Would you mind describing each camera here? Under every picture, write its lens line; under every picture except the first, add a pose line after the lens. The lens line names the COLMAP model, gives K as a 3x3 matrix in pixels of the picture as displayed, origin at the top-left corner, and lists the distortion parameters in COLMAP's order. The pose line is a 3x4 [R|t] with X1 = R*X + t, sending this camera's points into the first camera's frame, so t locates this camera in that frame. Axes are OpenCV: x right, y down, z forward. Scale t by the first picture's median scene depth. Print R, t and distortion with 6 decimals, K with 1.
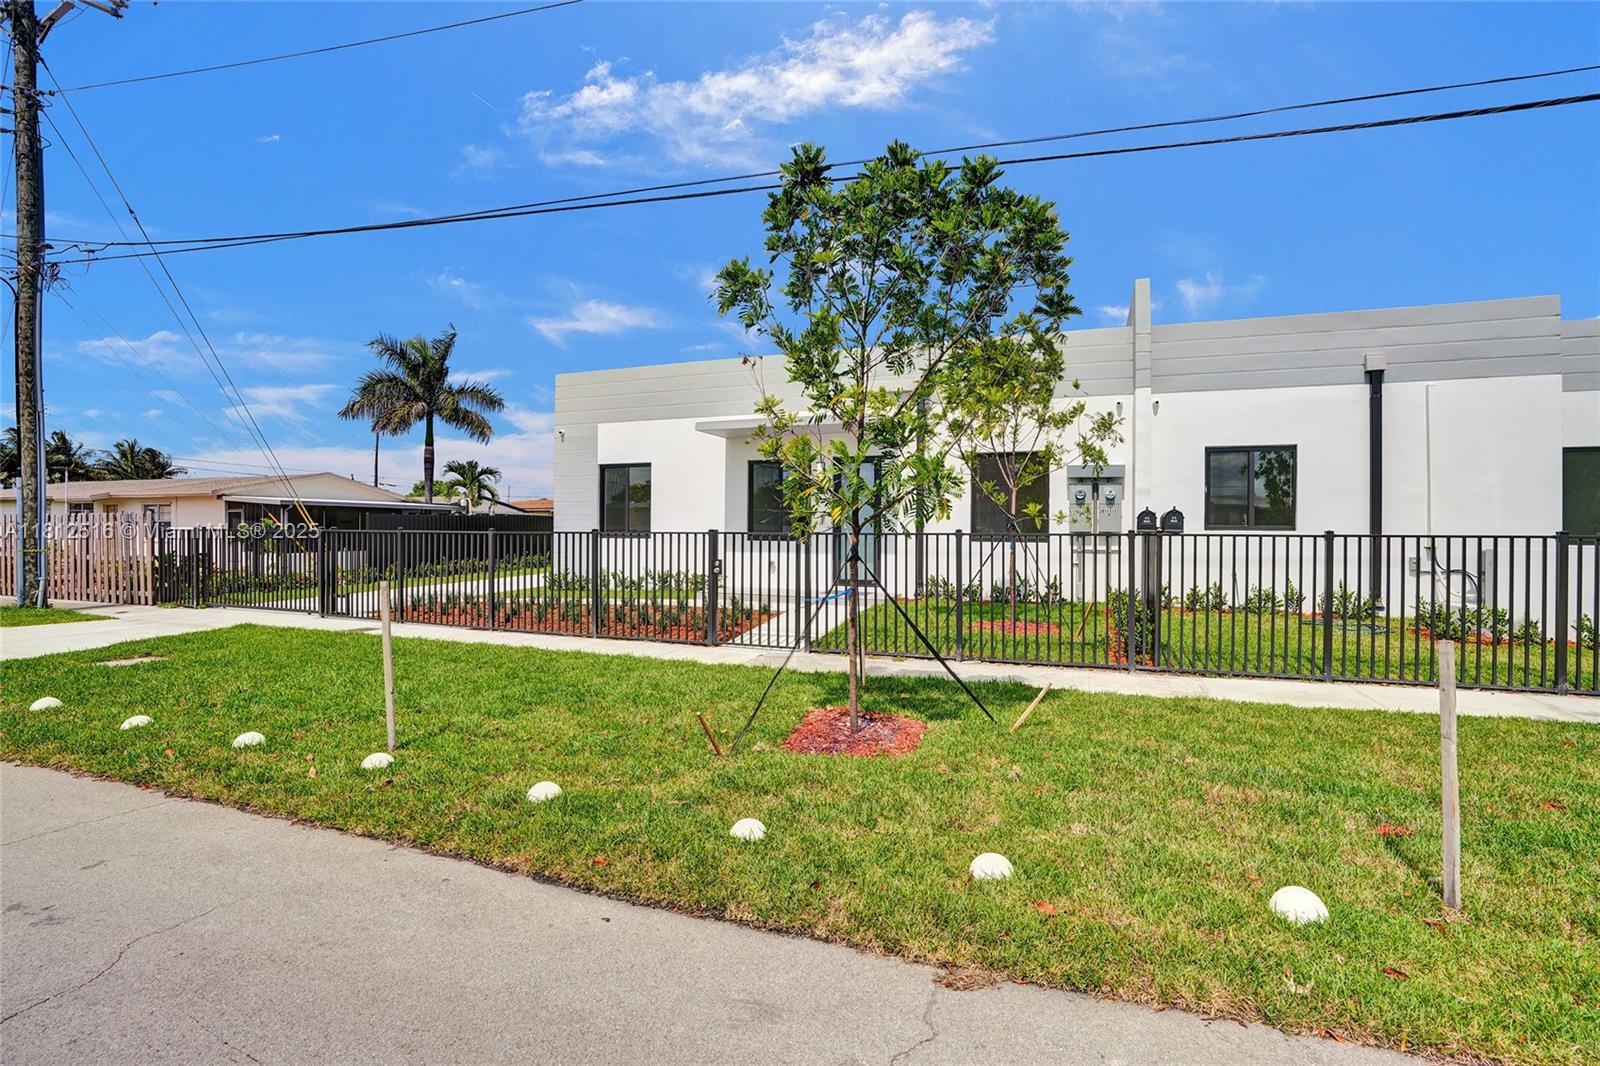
lens RADIAL K [[719.6, 0, 800.0], [0, 719.6, 533.0], [0, 0, 1]] dist [-0.002924, 0.001288]
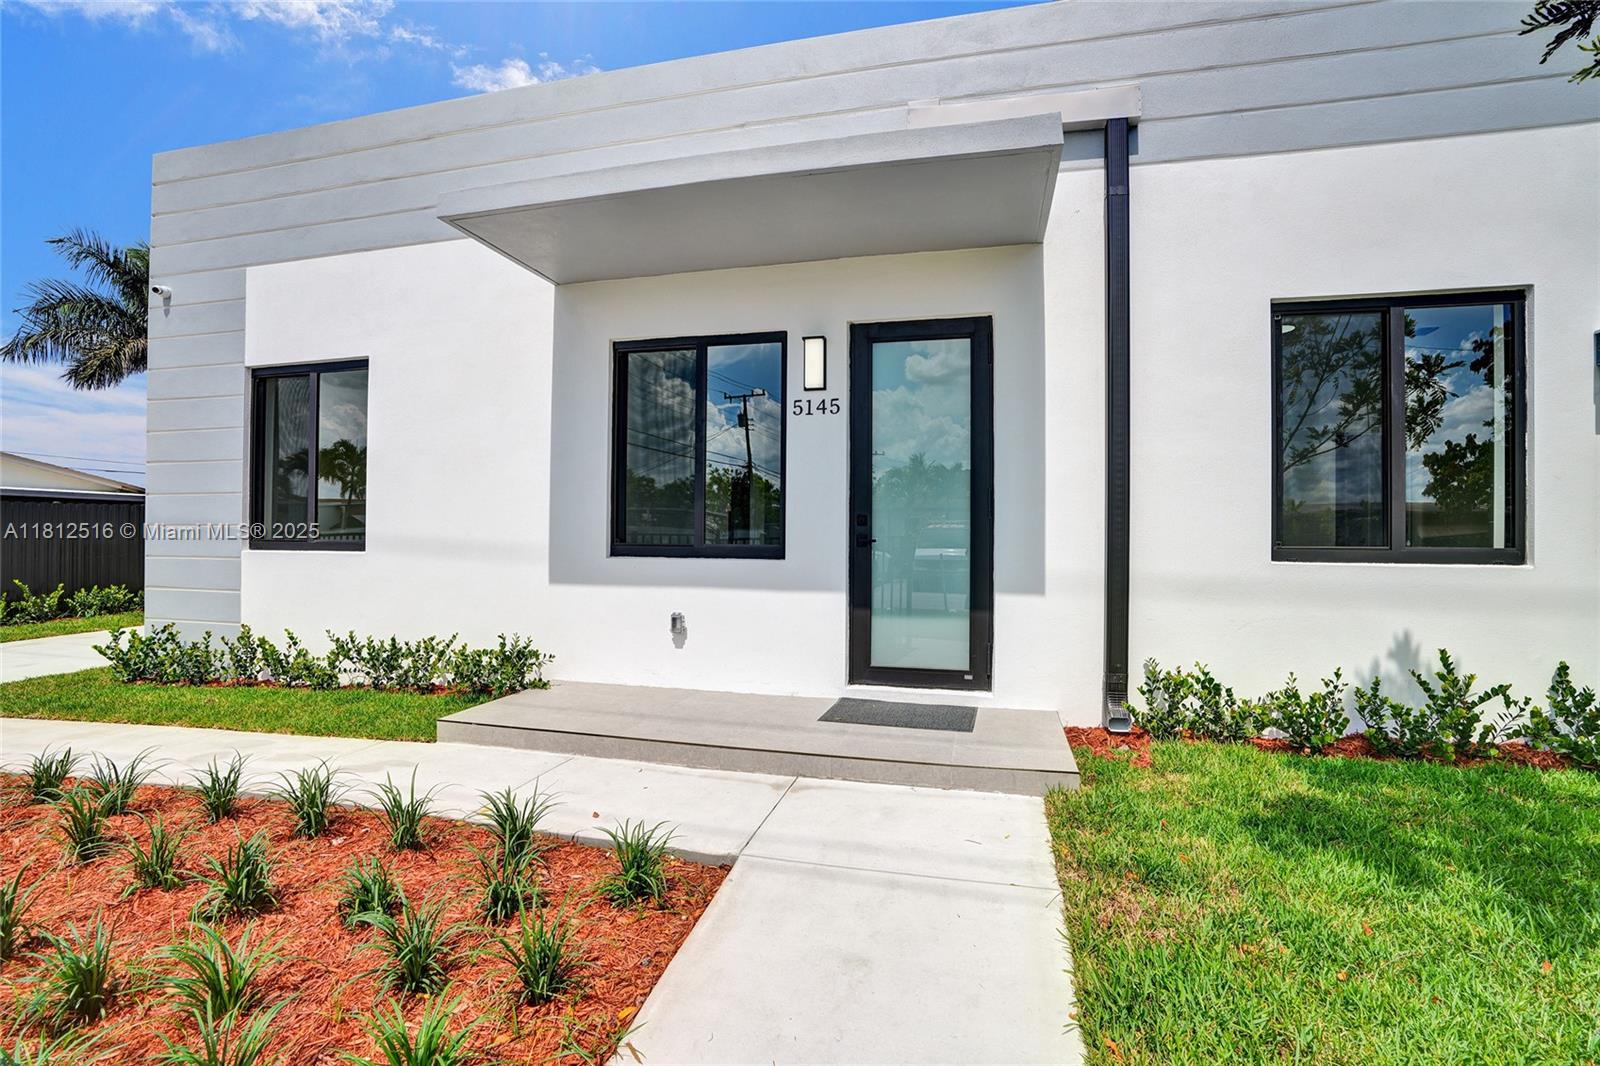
lens RADIAL K [[745.1, 0, 800.0], [0, 745.1, 533.0], [0, 0, 1]] dist [-0.066174, 0.026330]
pose [[0.991299, -0.005724, 0.131506, -0.027225], [0.004862, 0.999965, 0.006881, -0.003876], [-0.131541, -0.006182, 0.991291, 0.613415]]
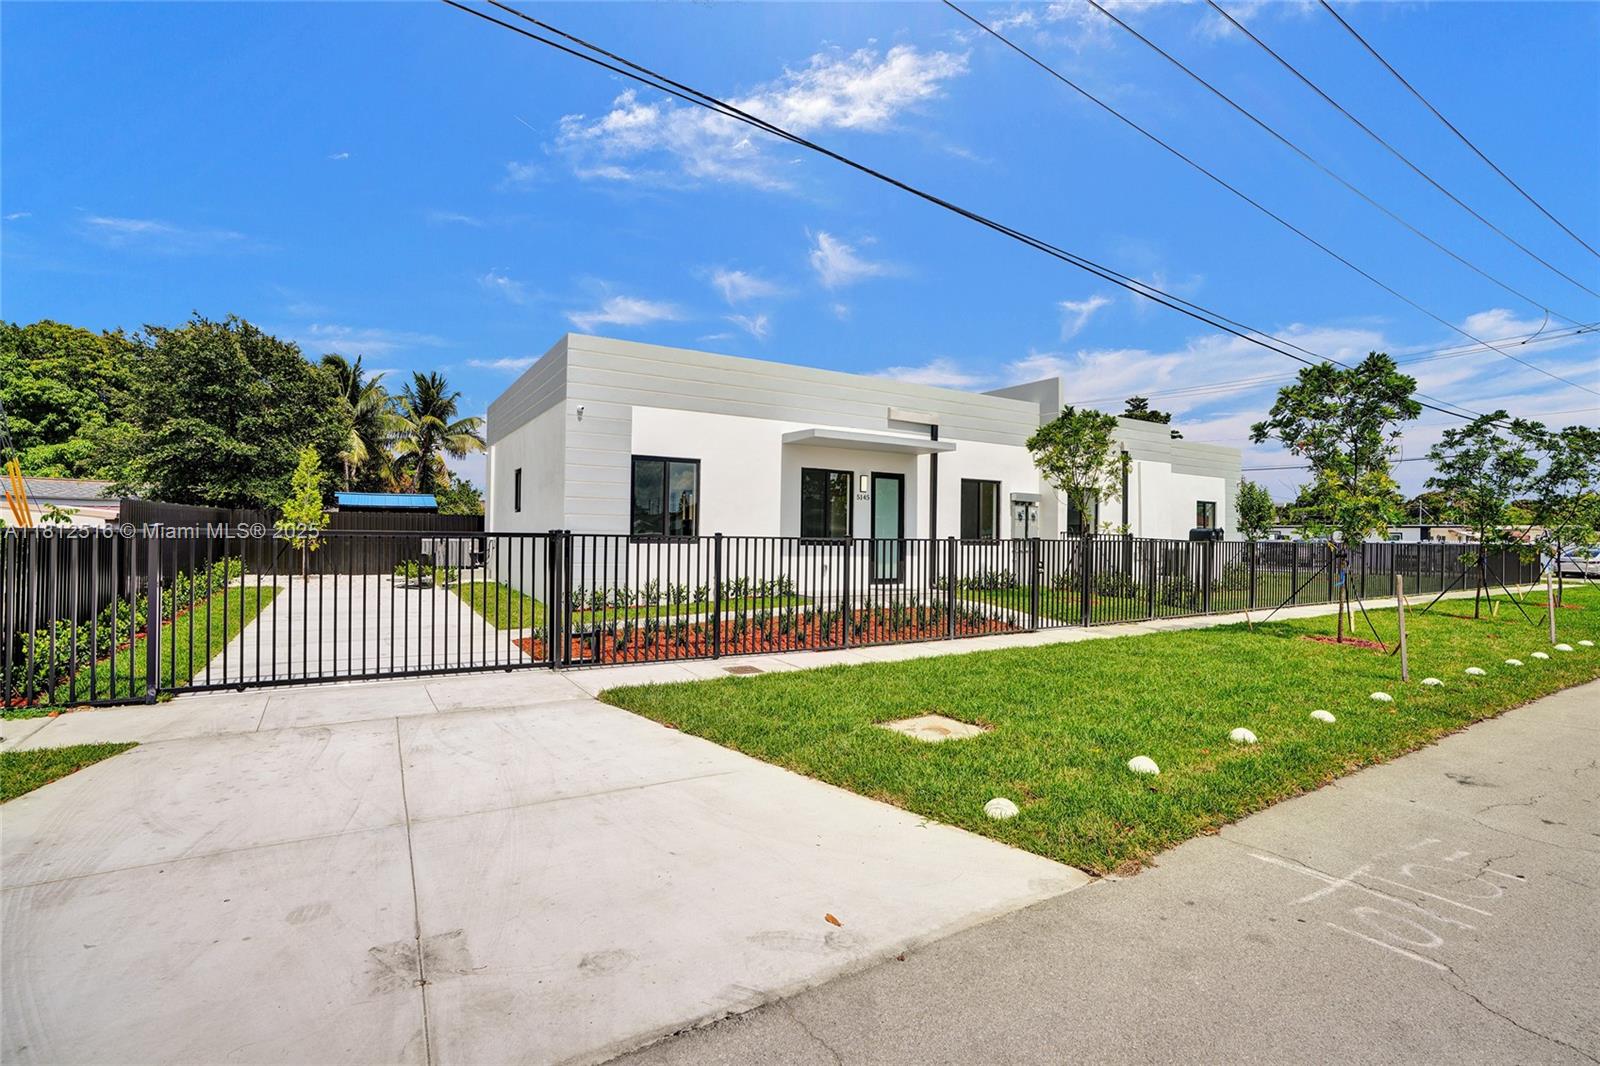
lens RADIAL K [[747.1, 0, 800.0], [0, 747.1, 533.0], [0, 0, 1]] dist [-0.002426, -0.000564]
pose [[0.594775, 0.004026, 0.803882, -0.931148], [-0.004291, 0.999989, -0.001833, -0.005491], [-0.803881, -0.002359, 0.594785, 0.373801]]
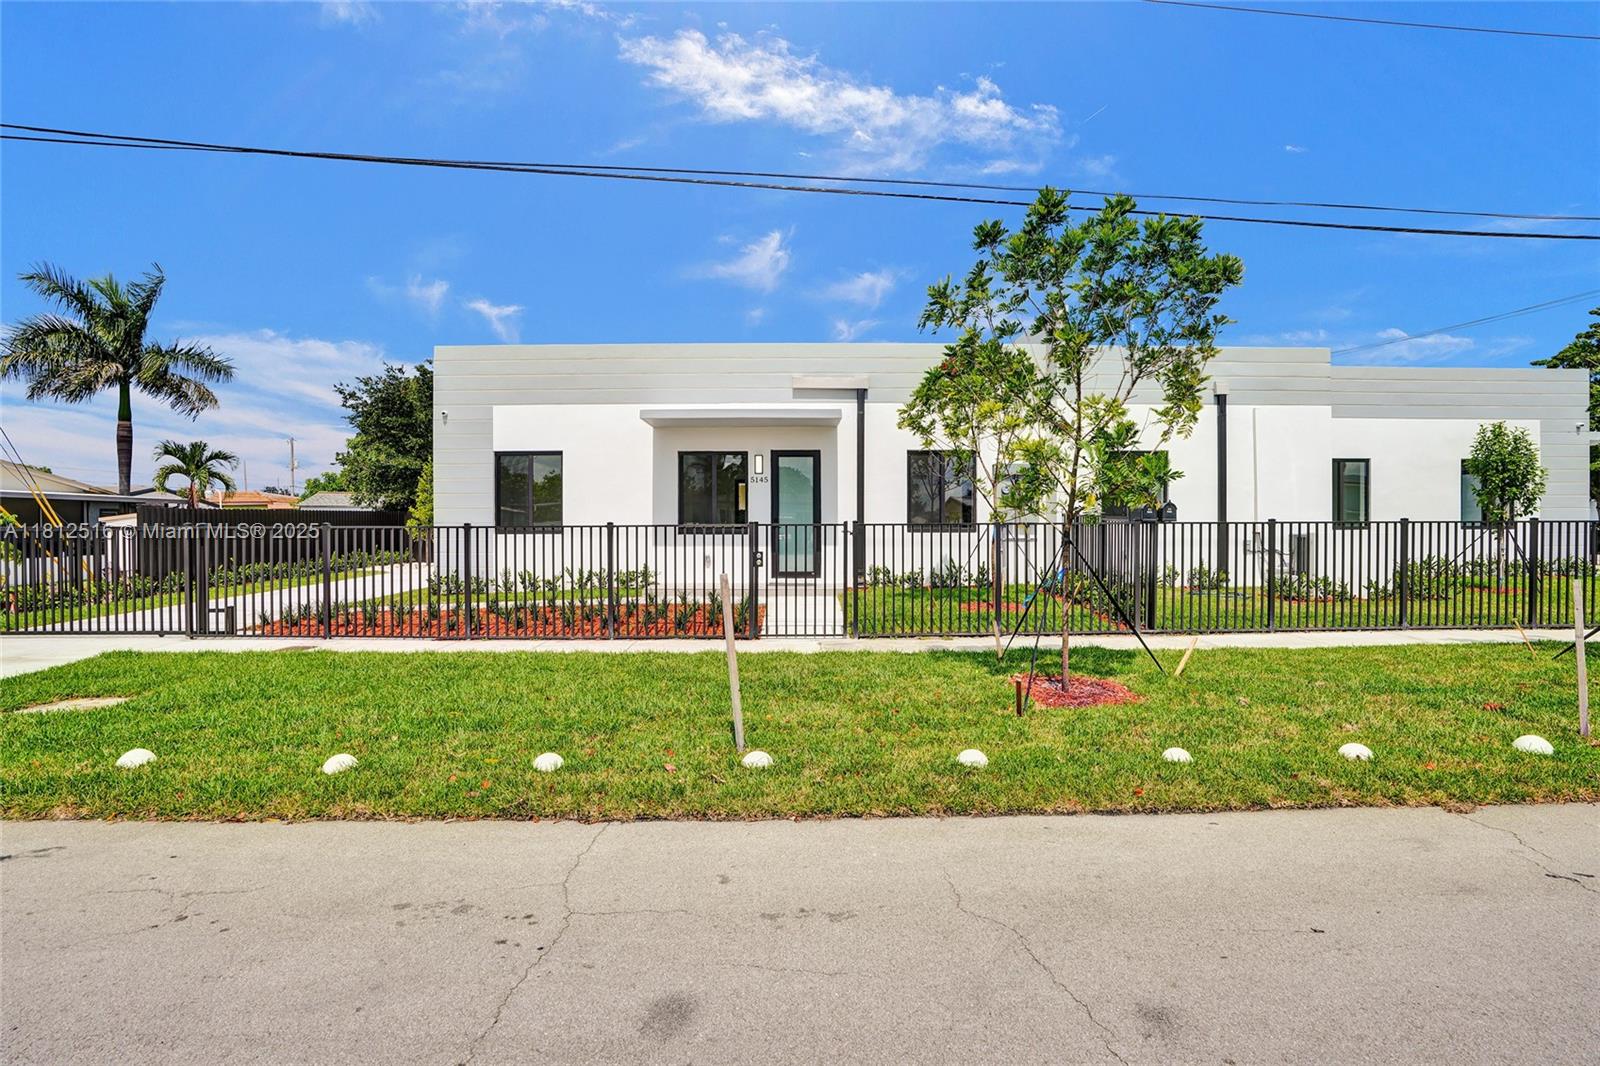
lens RADIAL K [[749.8, 0, 800.0], [0, 749.8, 533.0], [0, 0, 1]] dist [-0.072701, 0.069869]
pose [[0.942817, -0.015125, 0.332968, -0.255904], [0.011864, 0.999860, 0.011825, -0.001569], [-0.333100, -0.007199, 0.942864, 0.000531]]
